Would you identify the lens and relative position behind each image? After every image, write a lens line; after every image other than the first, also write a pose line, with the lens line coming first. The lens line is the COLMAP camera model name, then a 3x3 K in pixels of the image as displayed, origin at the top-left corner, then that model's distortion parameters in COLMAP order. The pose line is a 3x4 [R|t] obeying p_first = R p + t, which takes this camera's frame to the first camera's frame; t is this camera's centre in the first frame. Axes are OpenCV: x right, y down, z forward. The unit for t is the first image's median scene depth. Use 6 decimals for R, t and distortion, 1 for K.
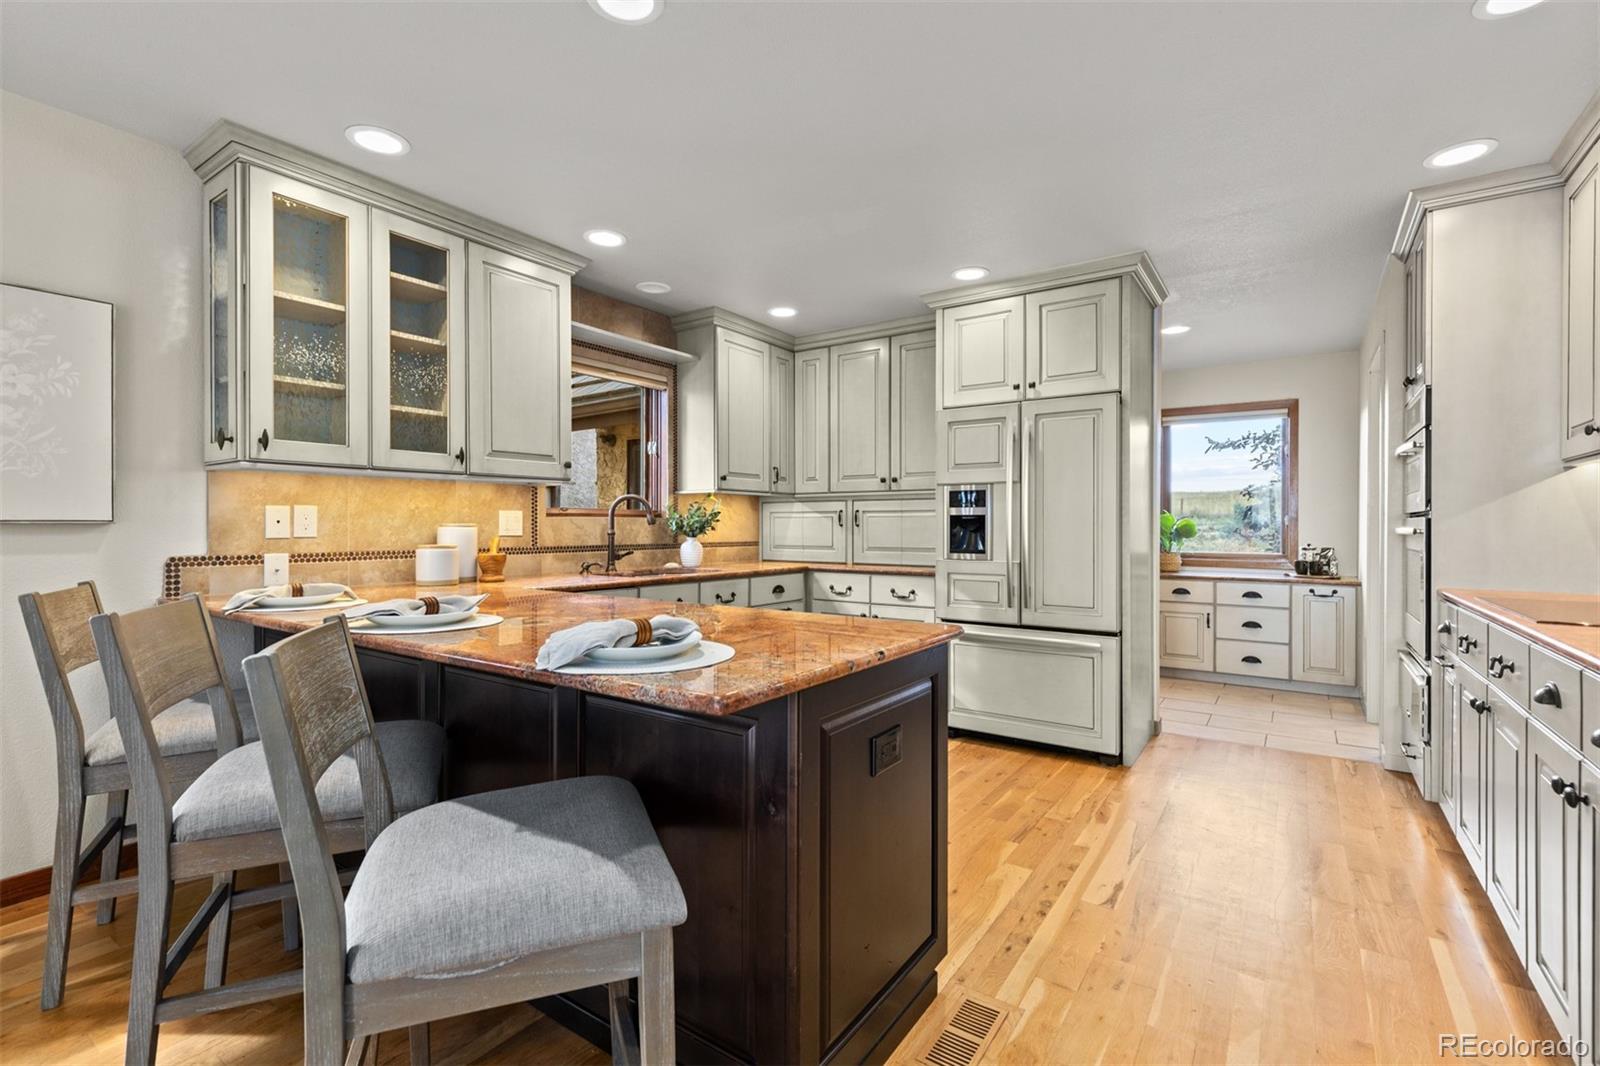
lens RADIAL K [[723.8, 0, 792.5], [0, 723.8, 524.2], [0, 0, 1]] dist [0.007837, -0.000685]
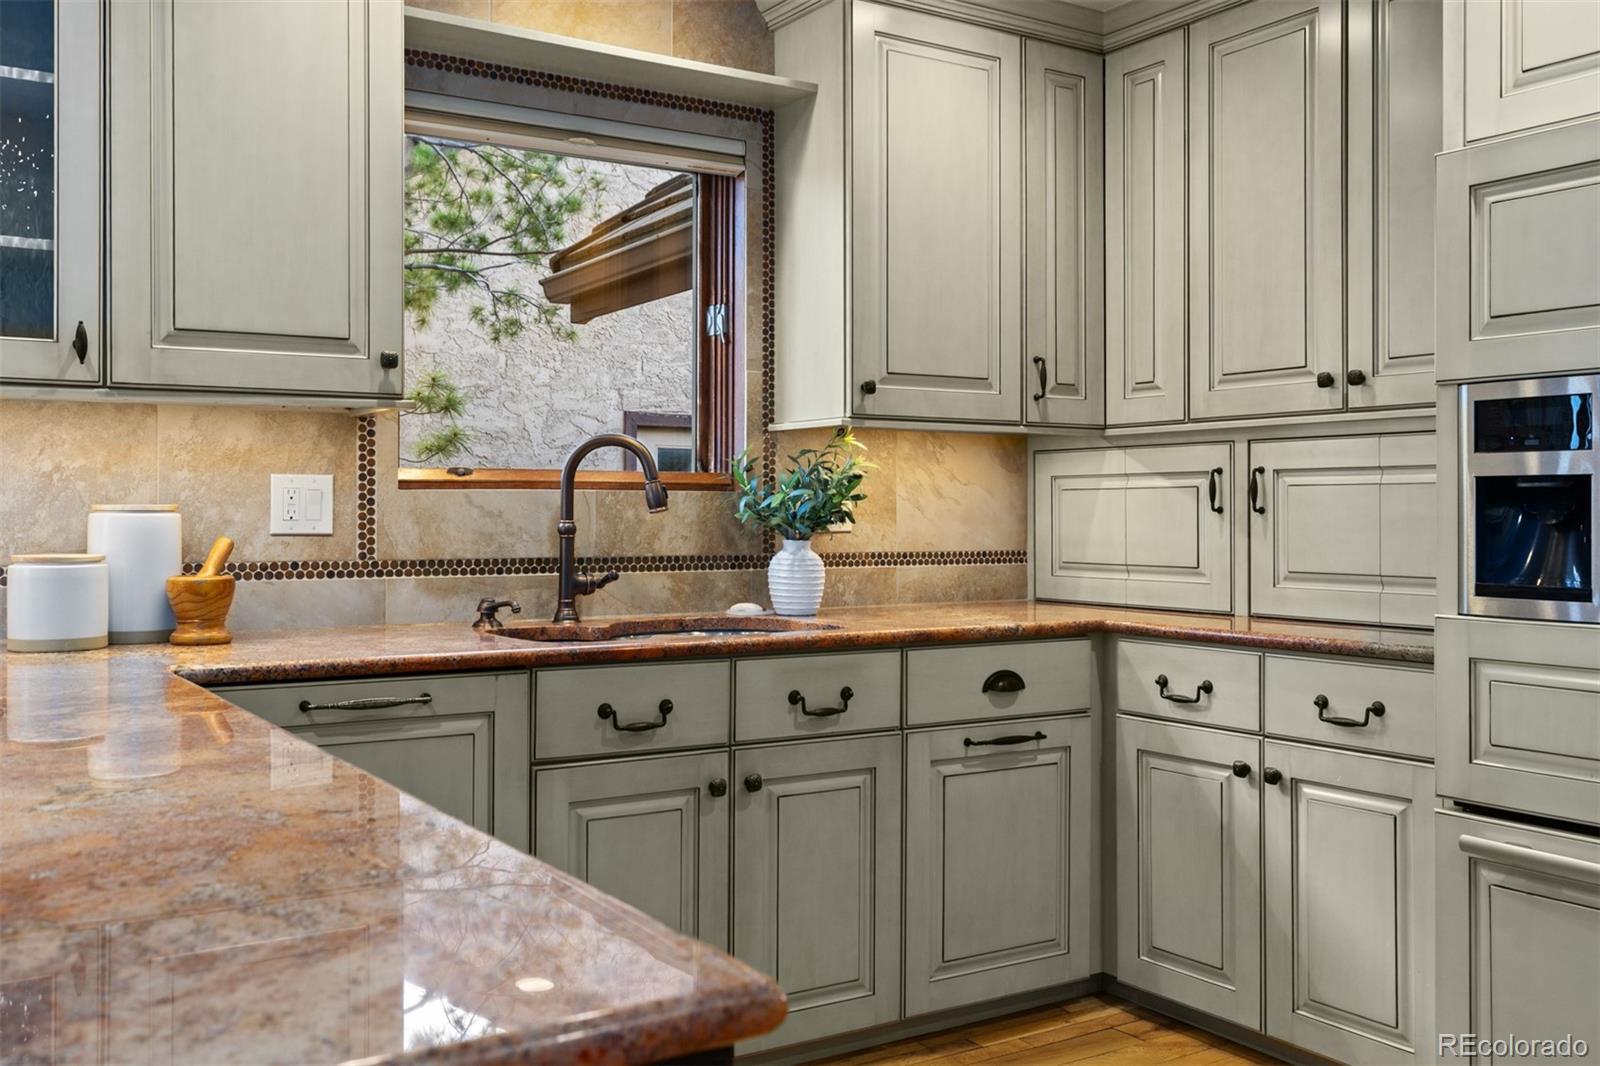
lens RADIAL K [[1475.3, 0, 786.7], [0, 1475.3, 501.9], [0, 0, 1]] dist [0.006089, -0.004174]
pose [[0.923371, -0.002135, -0.383902, 0.187028], [0.000320, 0.999988, -0.004790, 0.001286], [0.383908, 0.004300, 0.923361, 0.284500]]
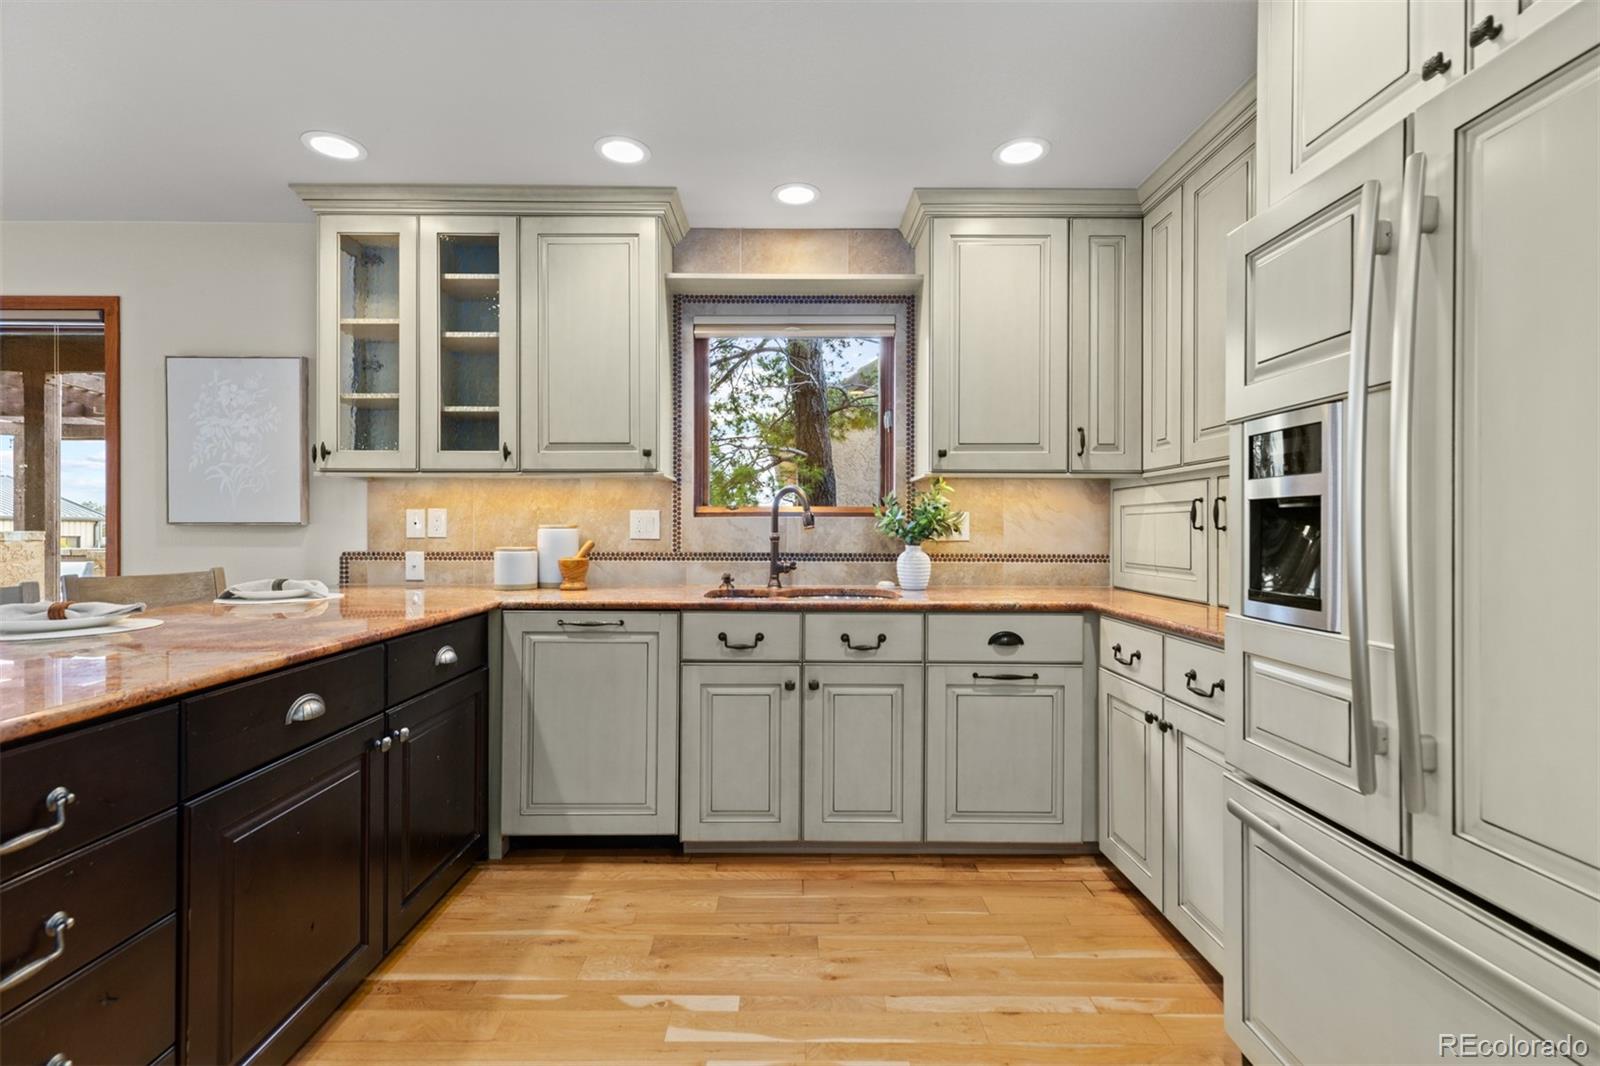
lens RADIAL K [[722.1, 0, 791.9], [0, 722.1, 528.4], [0, 0, 1]] dist [0.009166, -0.000937]
pose [[0.574971, 0.000665, -0.818174, 0.390255], [-0.000888, 1.000000, 0.000189, 0.002532], [0.818174, 0.000618, 0.574971, 0.587785]]
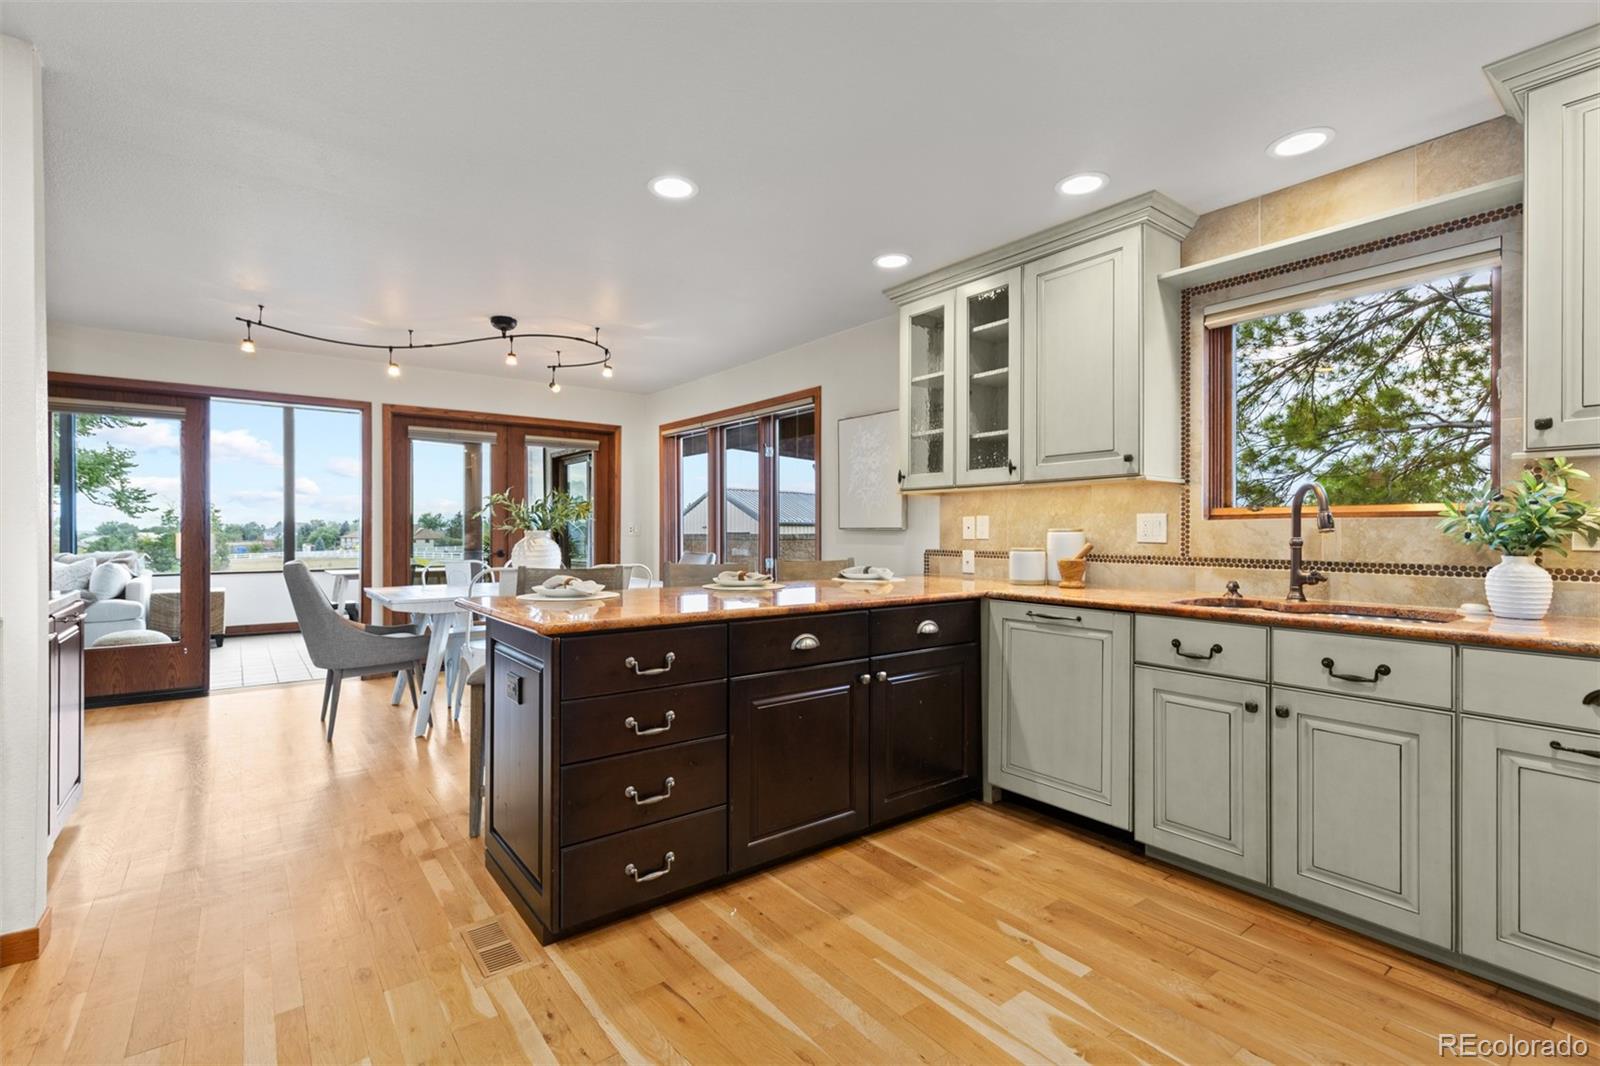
lens RADIAL K [[722.1, 0, 791.9], [0, 722.1, 528.4], [0, 0, 1]] dist [0.009166, -0.000937]
pose [[-0.305374, -0.004094, -0.952224, 0.525443], [-0.000773, 0.999991, -0.004052, 0.002504], [0.952232, -0.000501, -0.305375, 0.779425]]
